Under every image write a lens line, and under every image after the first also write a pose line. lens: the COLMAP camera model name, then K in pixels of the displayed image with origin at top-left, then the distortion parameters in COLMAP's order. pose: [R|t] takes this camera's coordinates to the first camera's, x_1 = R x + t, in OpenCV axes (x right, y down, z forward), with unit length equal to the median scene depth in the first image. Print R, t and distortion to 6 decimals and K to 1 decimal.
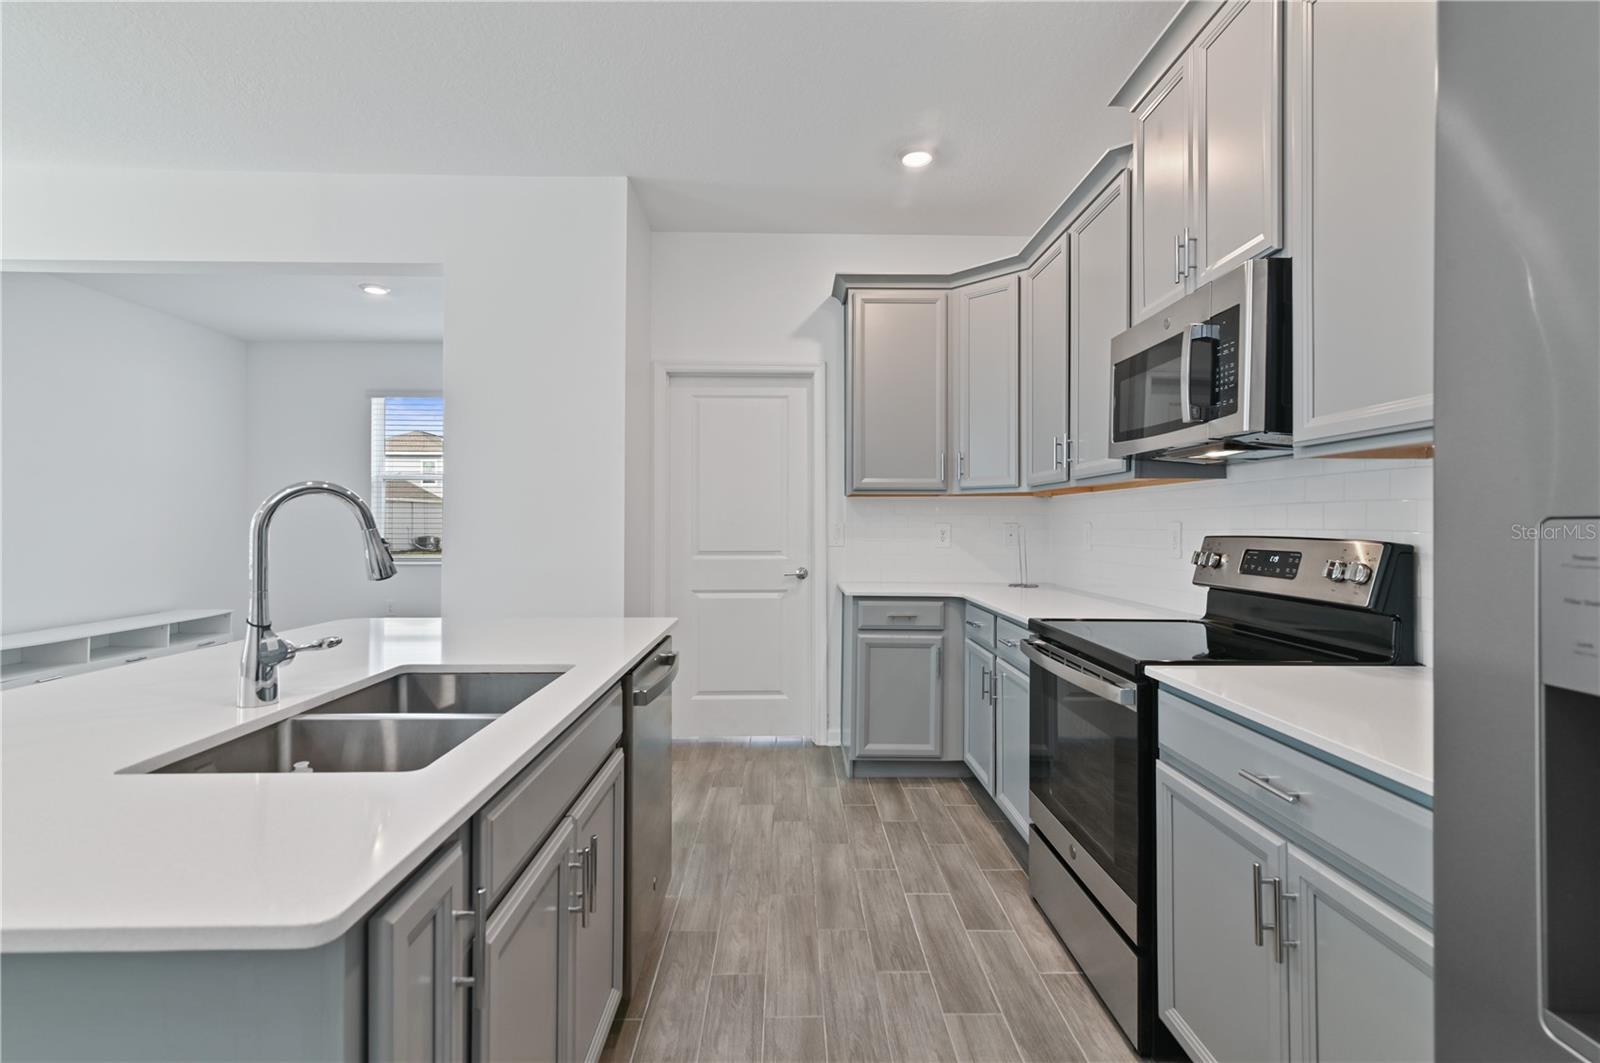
lens RADIAL K [[743.7, 0, 789.5], [0, 743.7, 519.1], [0, 0, 1]] dist [0.015946, -0.002709]
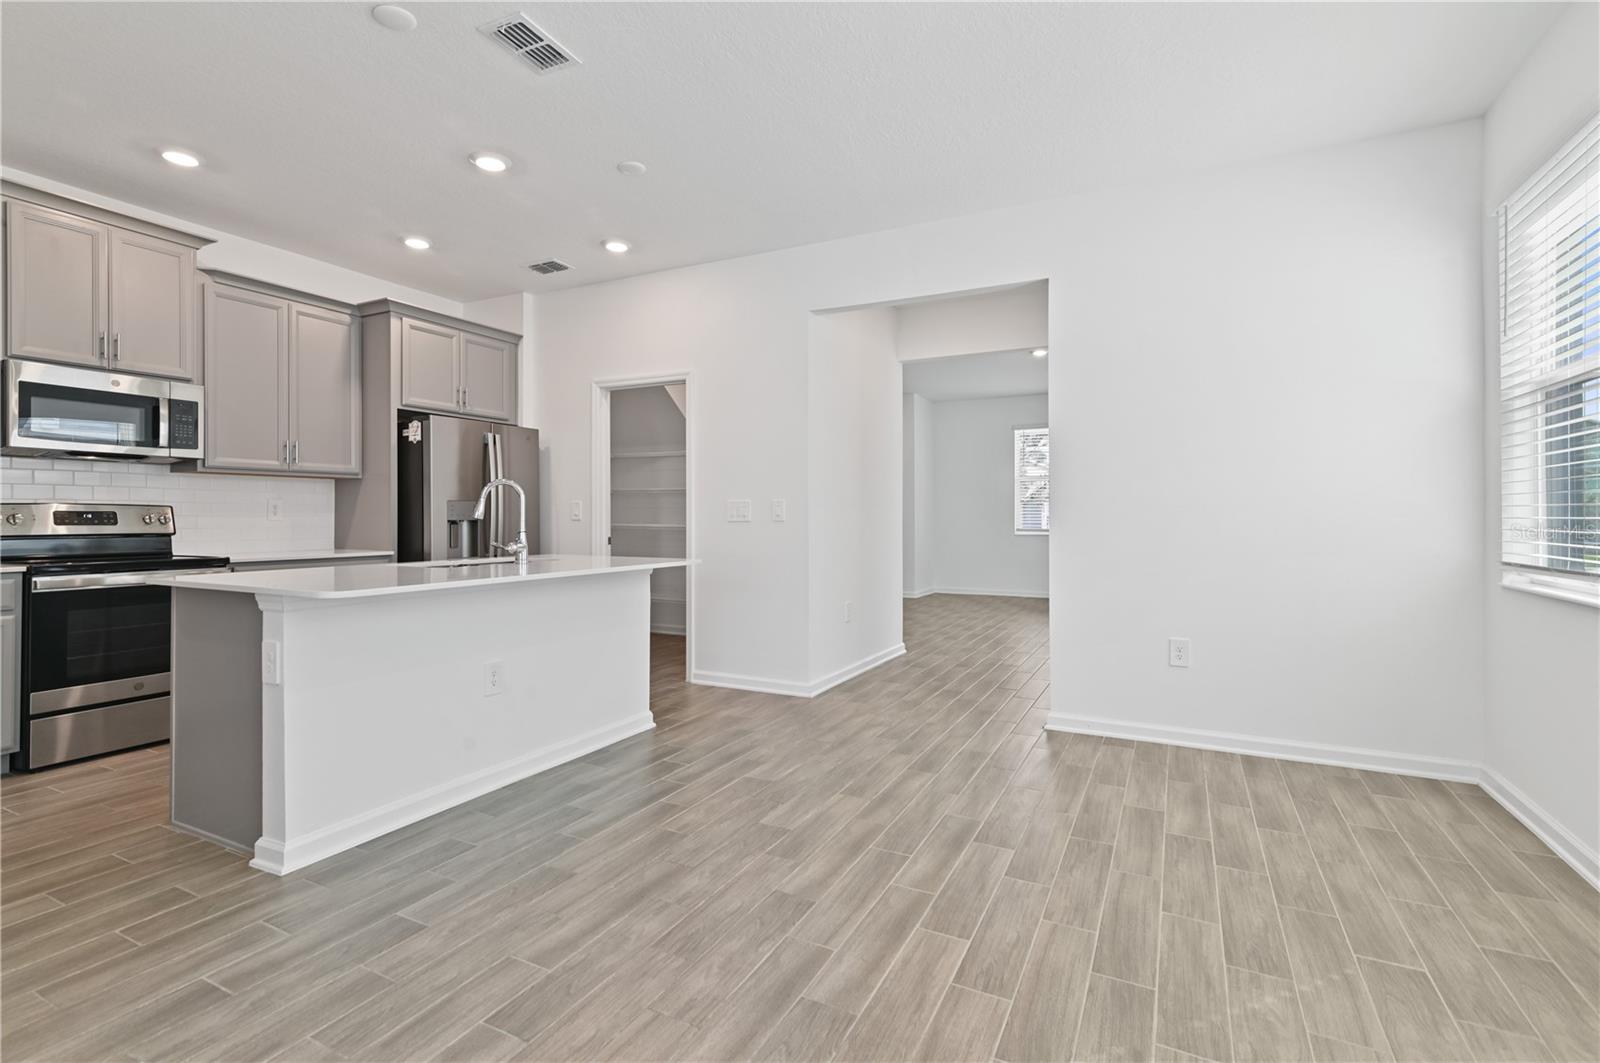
lens RADIAL K [[743.7, 0, 789.8], [0, 743.7, 511.3], [0, 0, 1]] dist [0.015946, -0.002709]
pose [[-0.876233, -0.002374, 0.481882, -0.883130], [-0.008700, 0.999903, -0.010894, 0.024043], [-0.481809, -0.013738, -0.876168, 0.899720]]
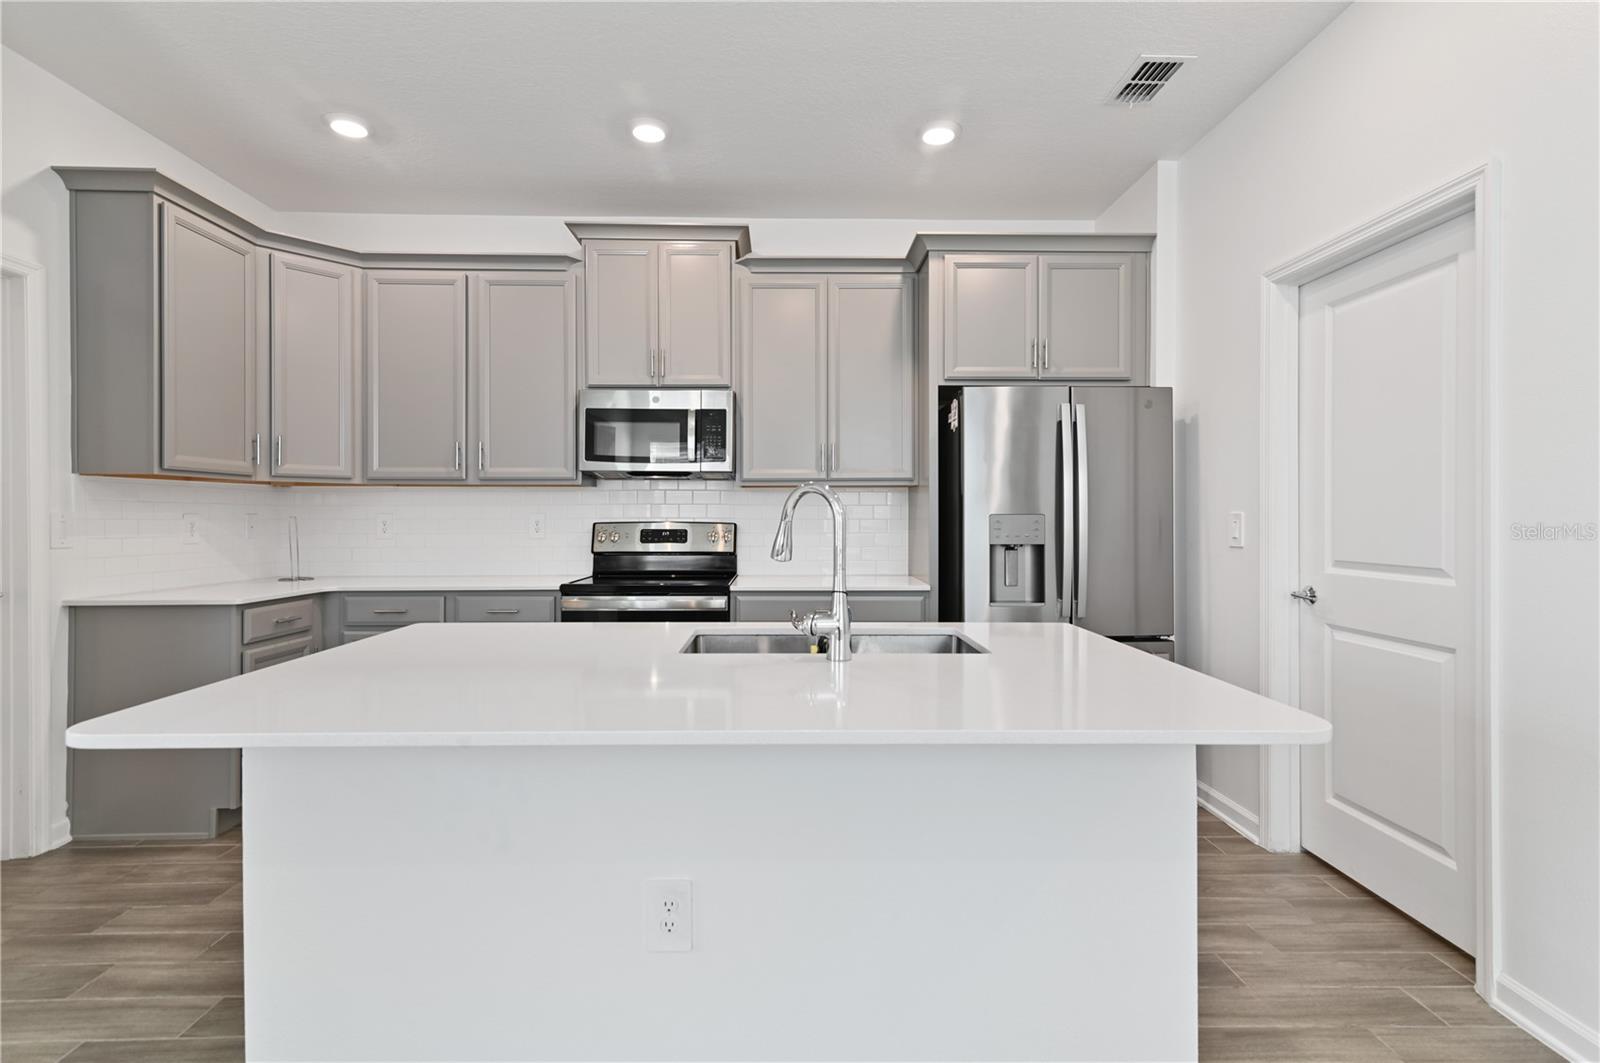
lens RADIAL K [[743.7, 0, 796.1], [0, 743.7, 515.0], [0, 0, 1]] dist [0.015946, -0.002709]
pose [[-0.000033, -0.001324, 0.999999, -0.615044], [-0.008238, 0.999965, 0.001324, 0.000792], [-0.999966, -0.008238, -0.000044, 0.338293]]
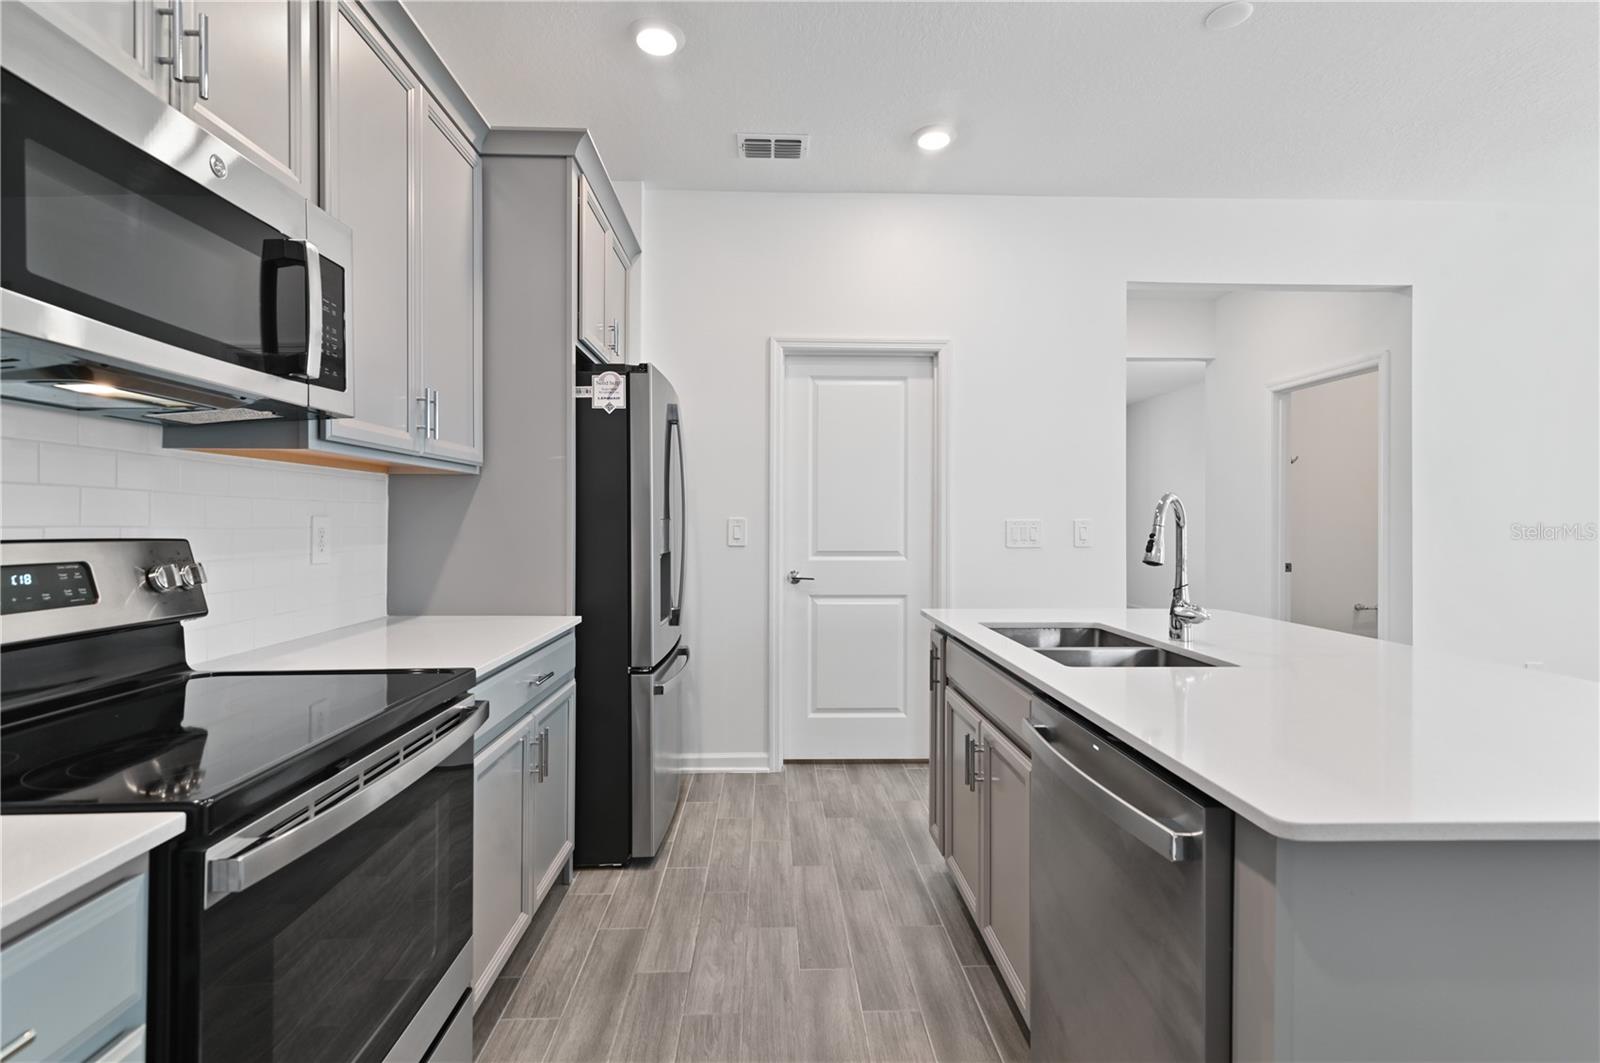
lens RADIAL K [[743.7, 0, 786.7], [0, 743.7, 519.5], [0, 0, 1]] dist [0.015946, -0.002709]
pose [[-0.999832, -0.006140, -0.017270, 0.042986], [-0.005976, 0.999937, -0.009520, 0.005182], [0.017327, -0.009415, -0.999806, 0.791400]]
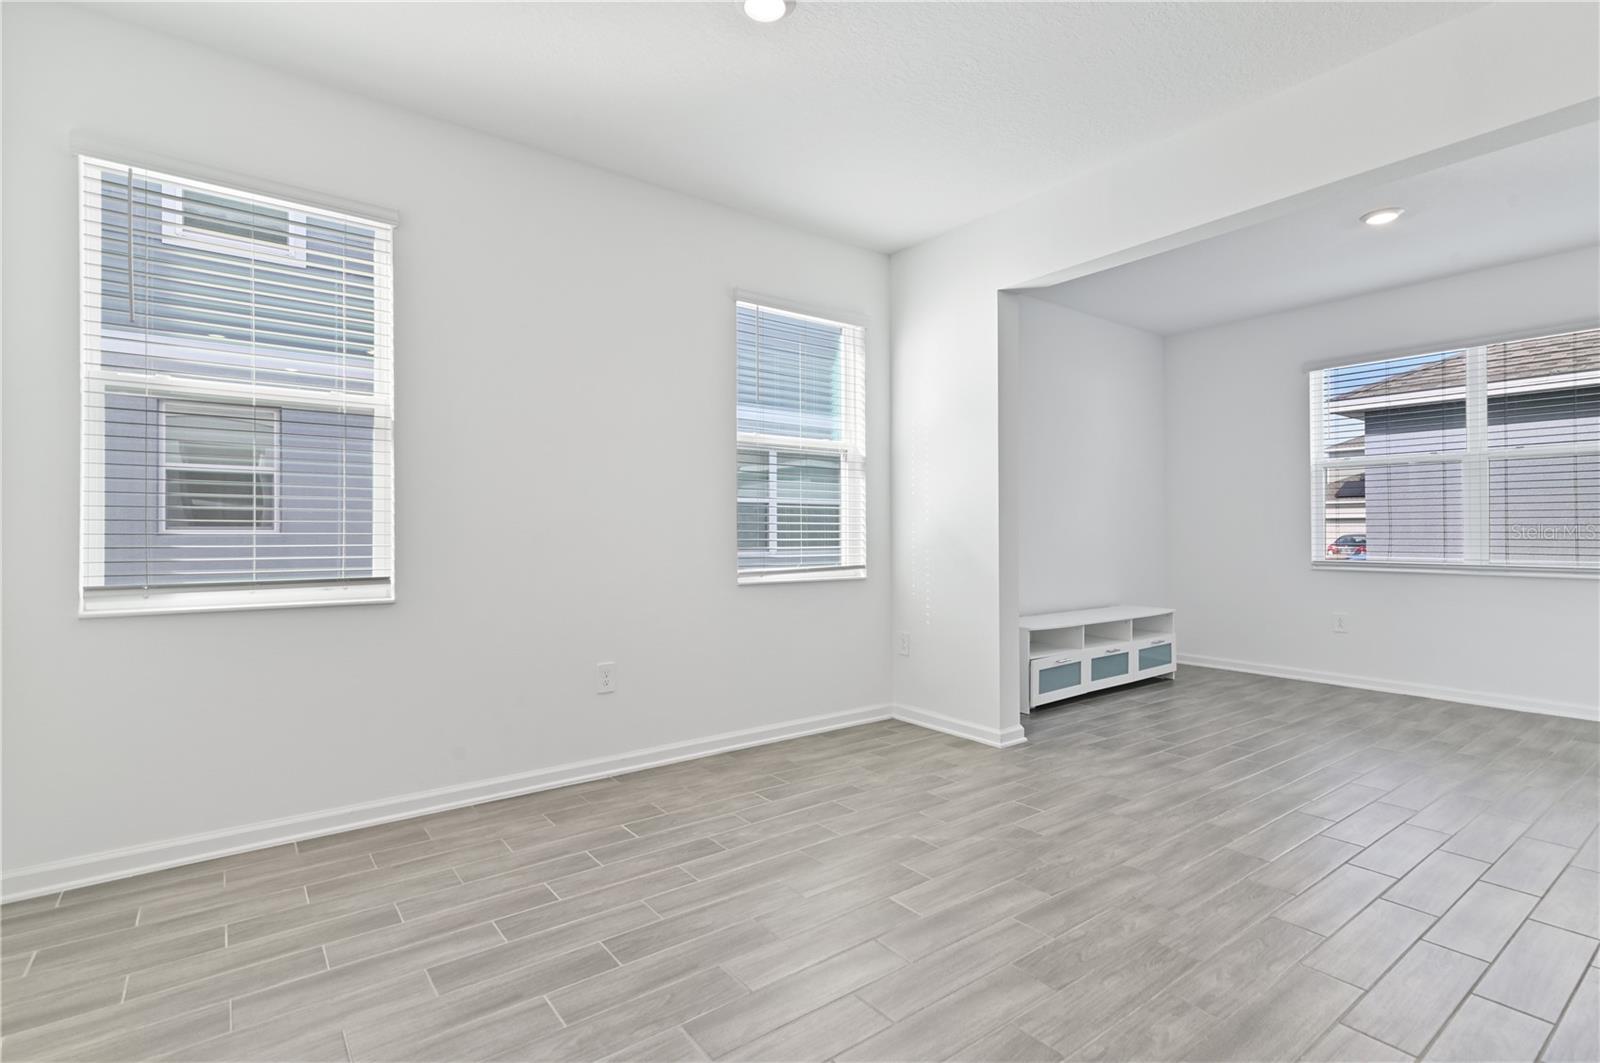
lens RADIAL K [[743.7, 0, 802.2], [0, 743.7, 522.0], [0, 0, 1]] dist [0.015946, -0.002709]
pose [[0.588972, -0.015064, -0.808013, -0.350863], [0.008593, 0.999886, -0.012378, 0.021821], [0.808108, 0.000347, 0.589035, 0.058892]]
